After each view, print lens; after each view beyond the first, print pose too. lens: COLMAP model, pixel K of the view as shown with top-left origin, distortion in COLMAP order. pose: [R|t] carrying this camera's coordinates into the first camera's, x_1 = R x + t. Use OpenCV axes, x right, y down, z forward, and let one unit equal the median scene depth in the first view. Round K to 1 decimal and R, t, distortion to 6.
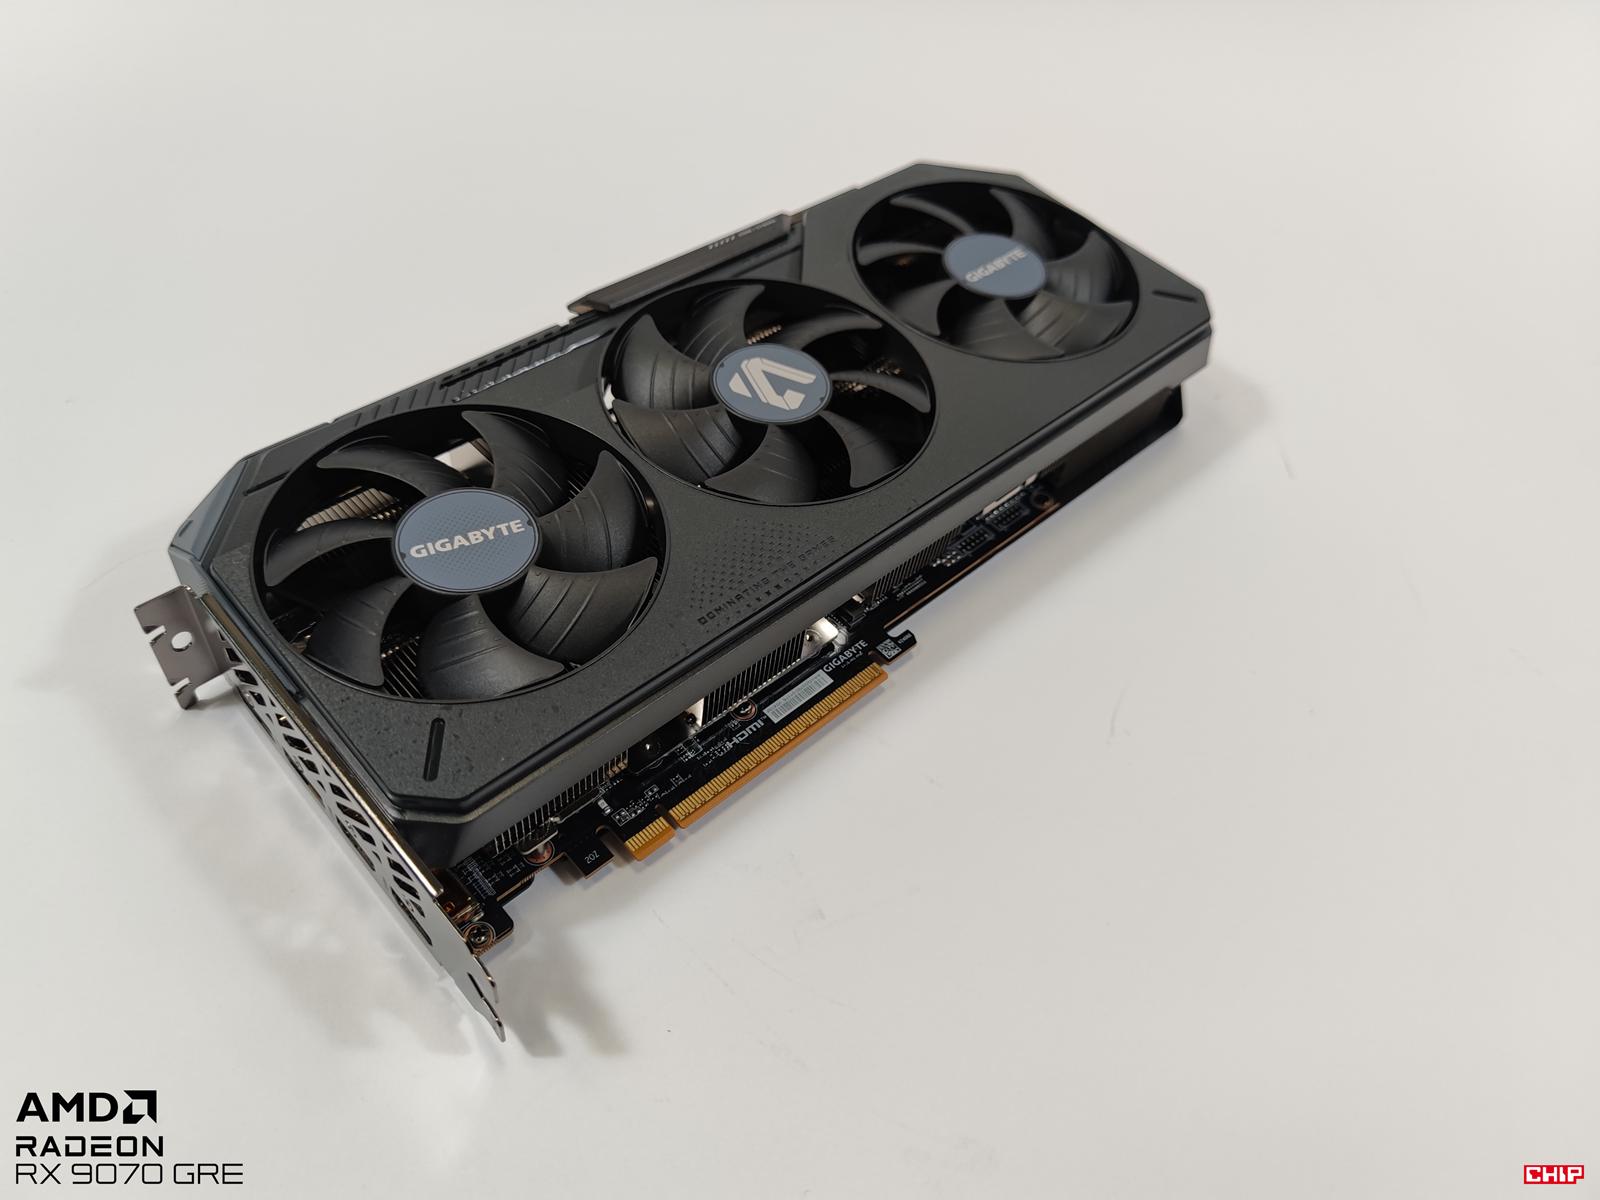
lens RADIAL K [[1131.2, 0, 809.0], [0, 1131.2, 630.5], [0, 0, 1]] dist [0.003902, 0.000331]
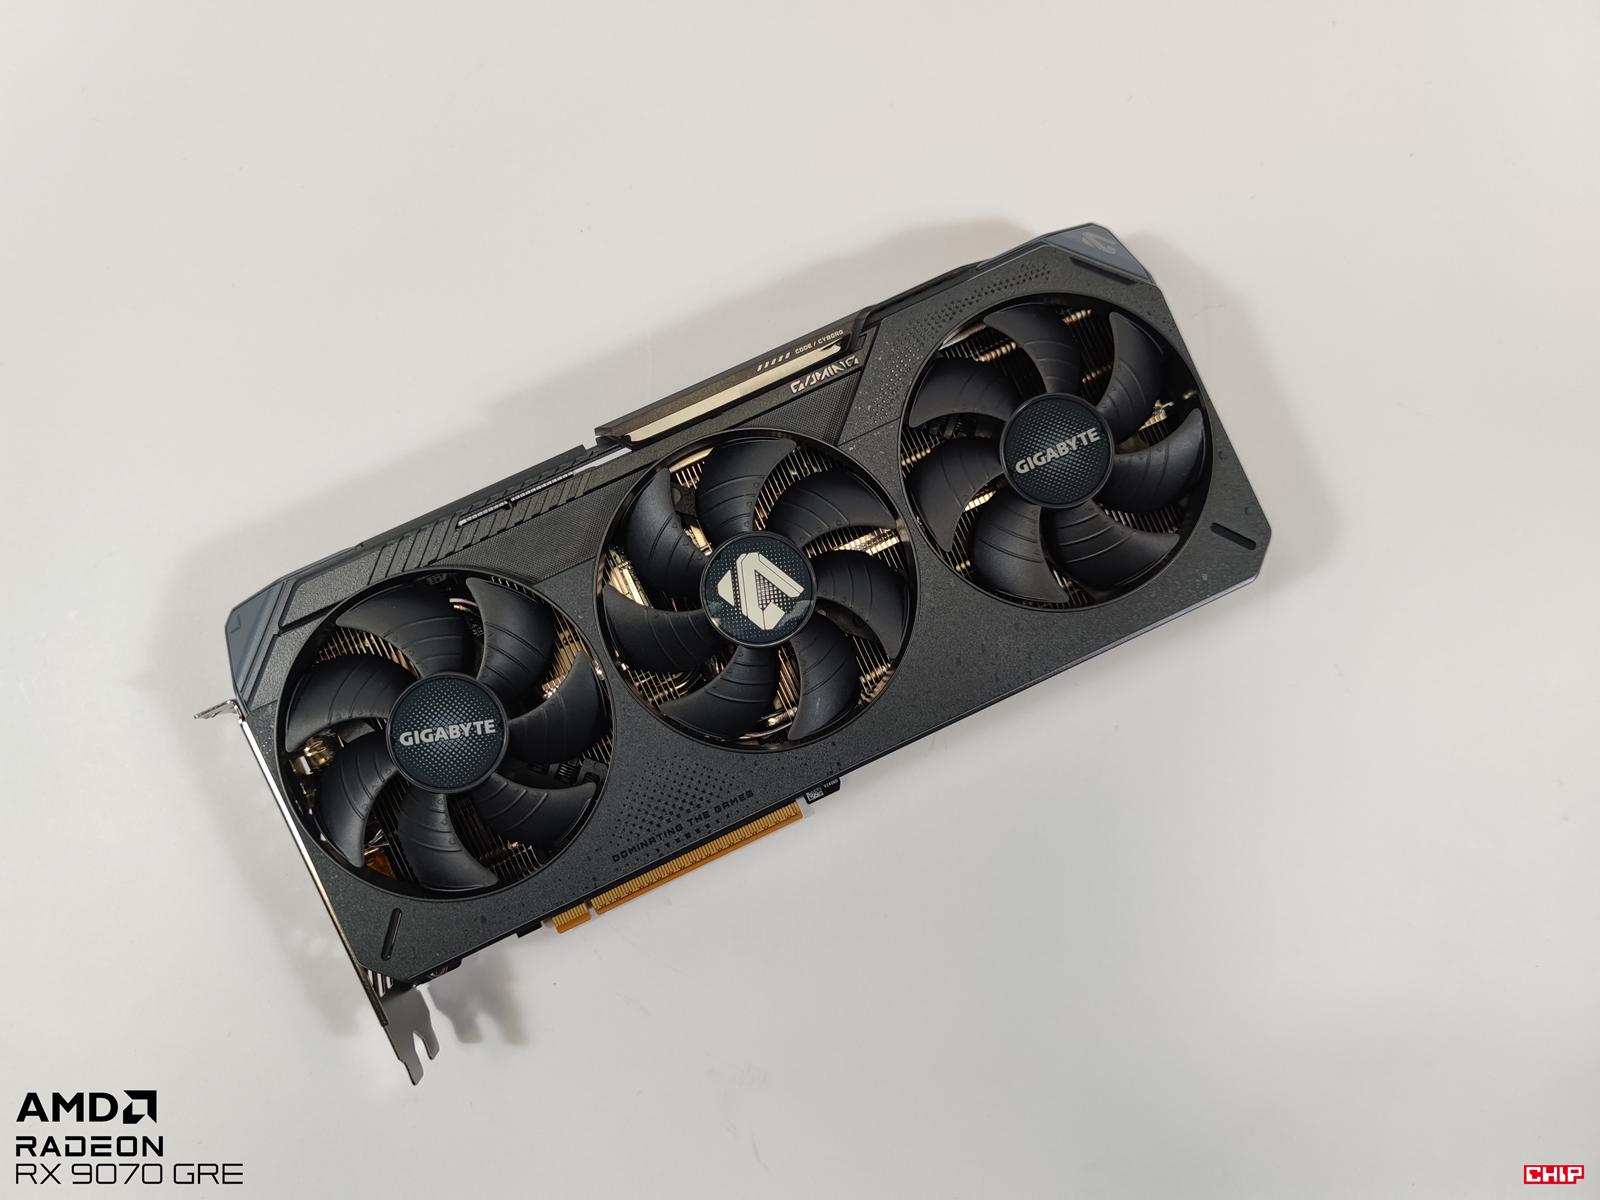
lens RADIAL K [[1131.2, 0, 809.0], [0, 1131.2, 630.5], [0, 0, 1]] dist [0.003902, 0.000331]
pose [[0.948155, 0.311316, -0.063906, 0.102476], [-0.220710, 0.789706, 0.572408, -0.914887], [0.228667, -0.528627, 0.817475, 0.159174]]
